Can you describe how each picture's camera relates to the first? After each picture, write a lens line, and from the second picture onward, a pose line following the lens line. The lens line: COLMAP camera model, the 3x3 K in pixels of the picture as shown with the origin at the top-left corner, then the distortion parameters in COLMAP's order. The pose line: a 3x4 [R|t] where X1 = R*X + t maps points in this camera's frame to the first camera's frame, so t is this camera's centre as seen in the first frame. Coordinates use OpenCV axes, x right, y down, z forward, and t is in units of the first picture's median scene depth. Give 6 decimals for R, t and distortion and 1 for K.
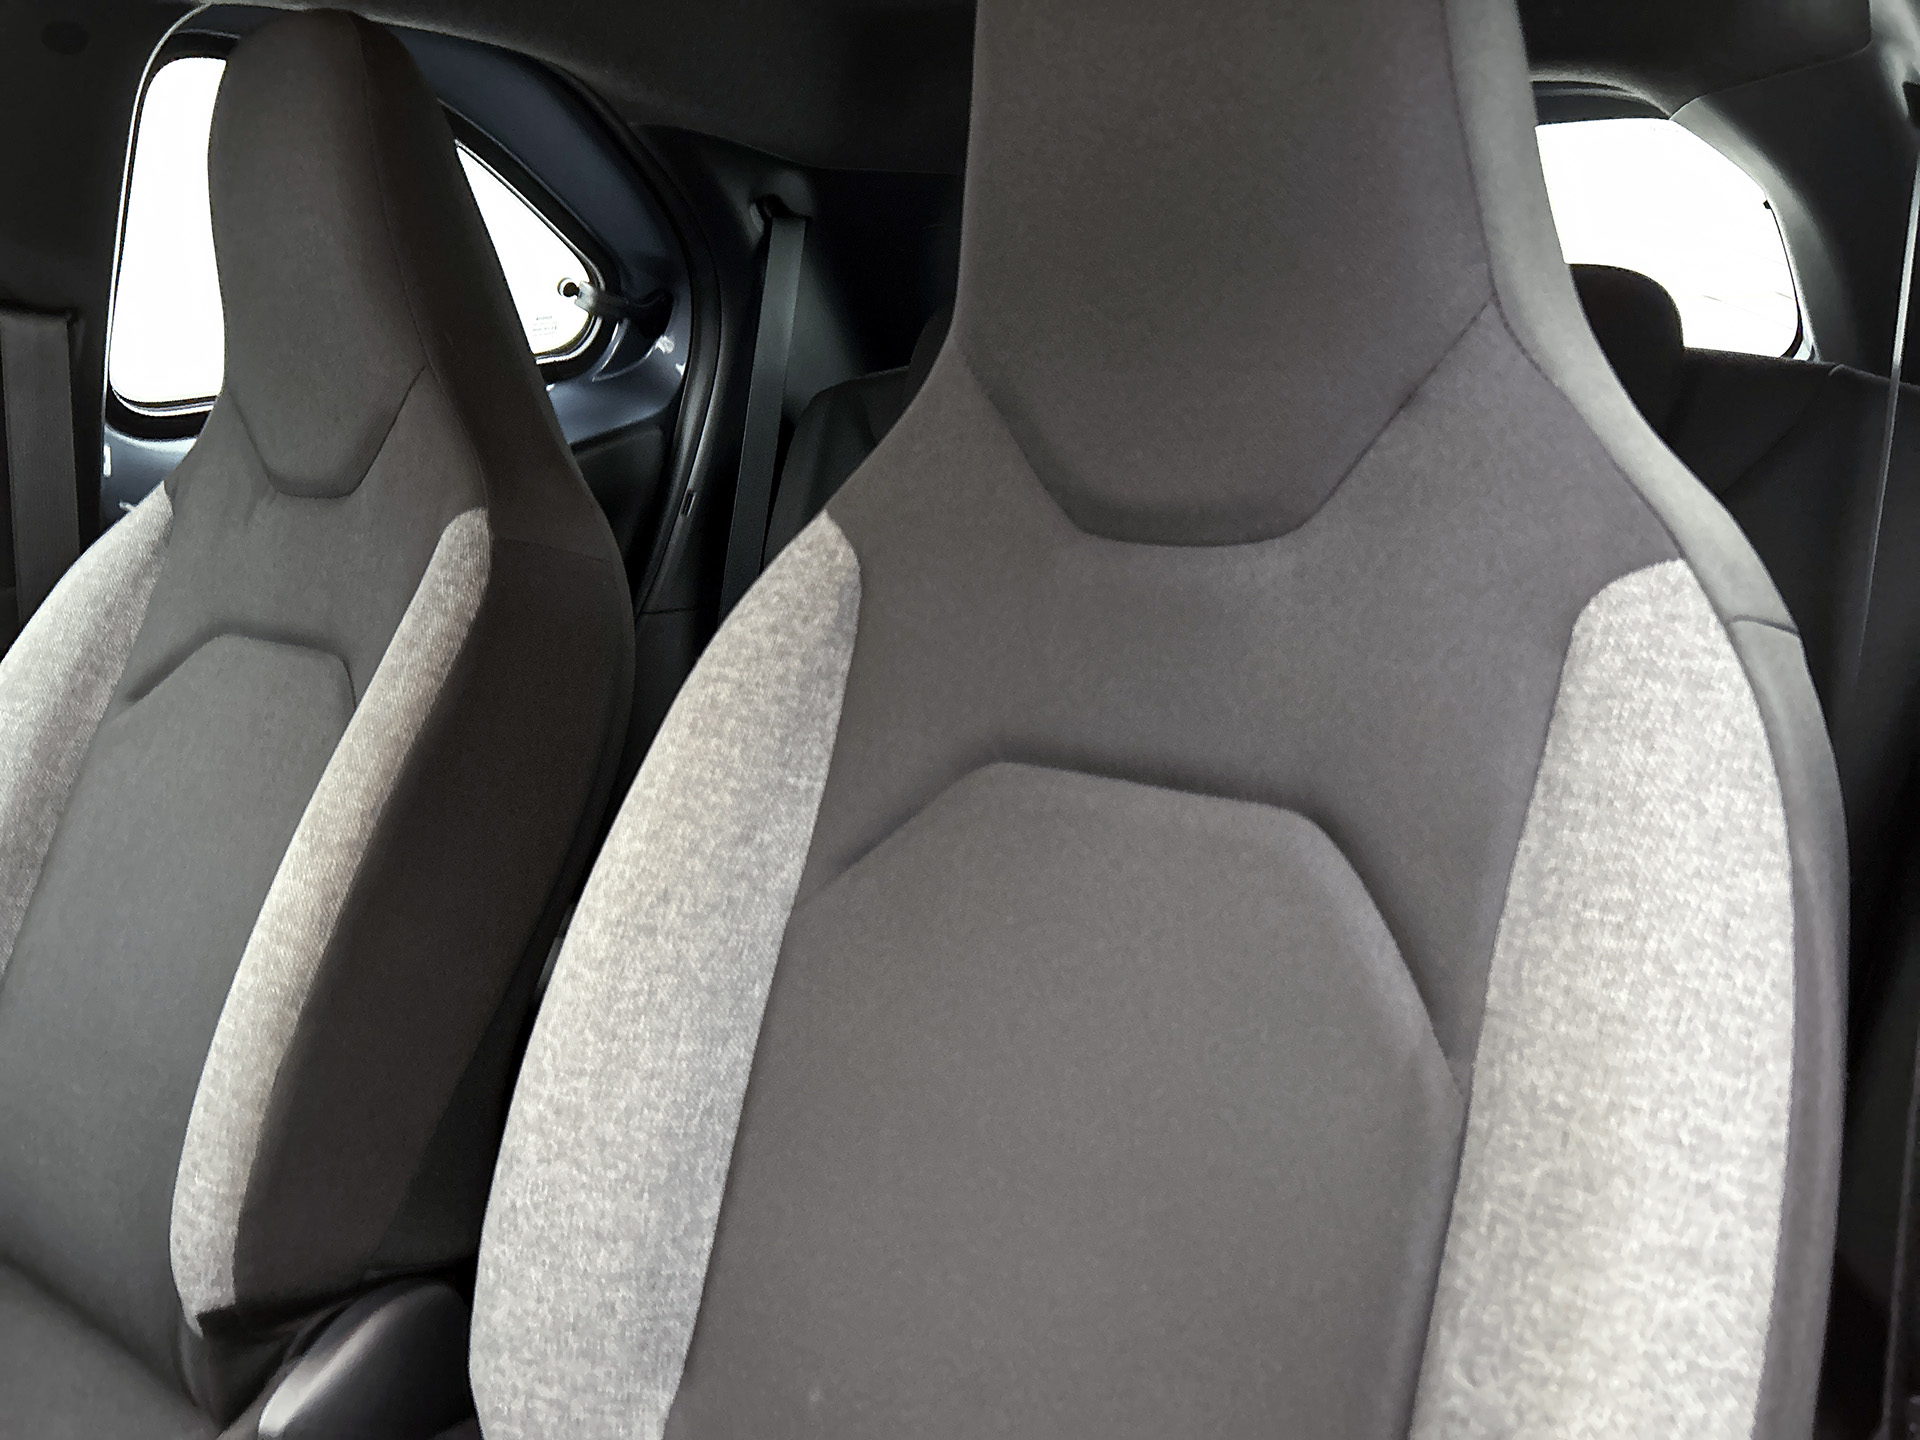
lens RADIAL K [[1474.1, 0, 951.2], [0, 1474.1, 733.3], [0, 0, 1]] dist [0.049162, -0.039176]
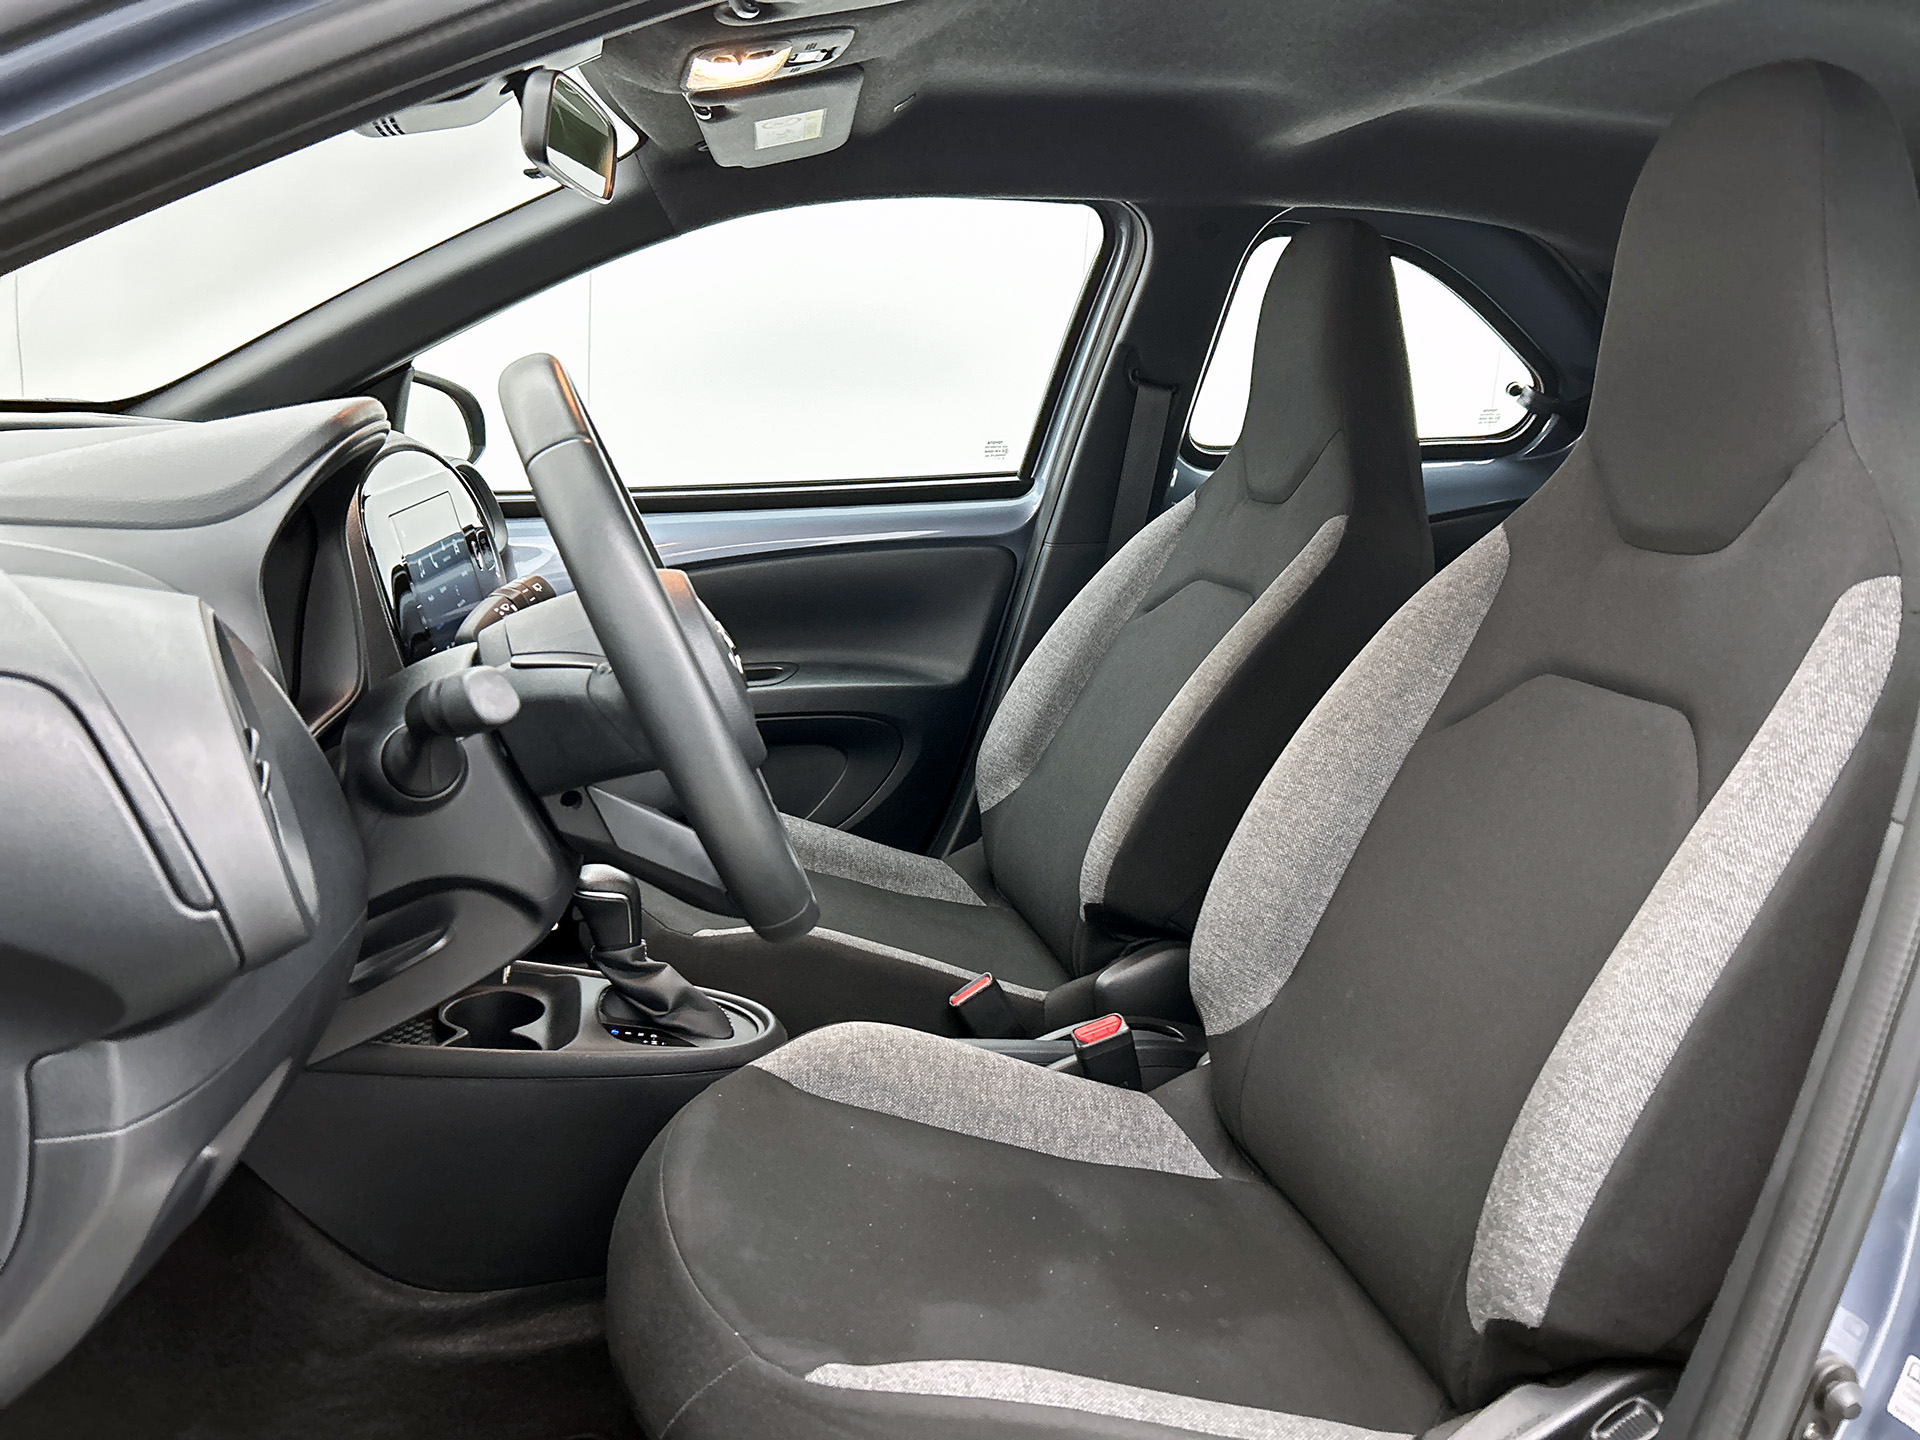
lens RADIAL K [[1474.1, 0, 959.9], [0, 1474.1, 713.3], [0, 0, 1]] dist [0.049162, -0.039176]
pose [[0.765698, 0.196498, -0.612450, 0.533839], [-0.241481, 0.970360, 0.009426, 0.197671], [0.596149, 0.140678, 0.790453, -0.685919]]
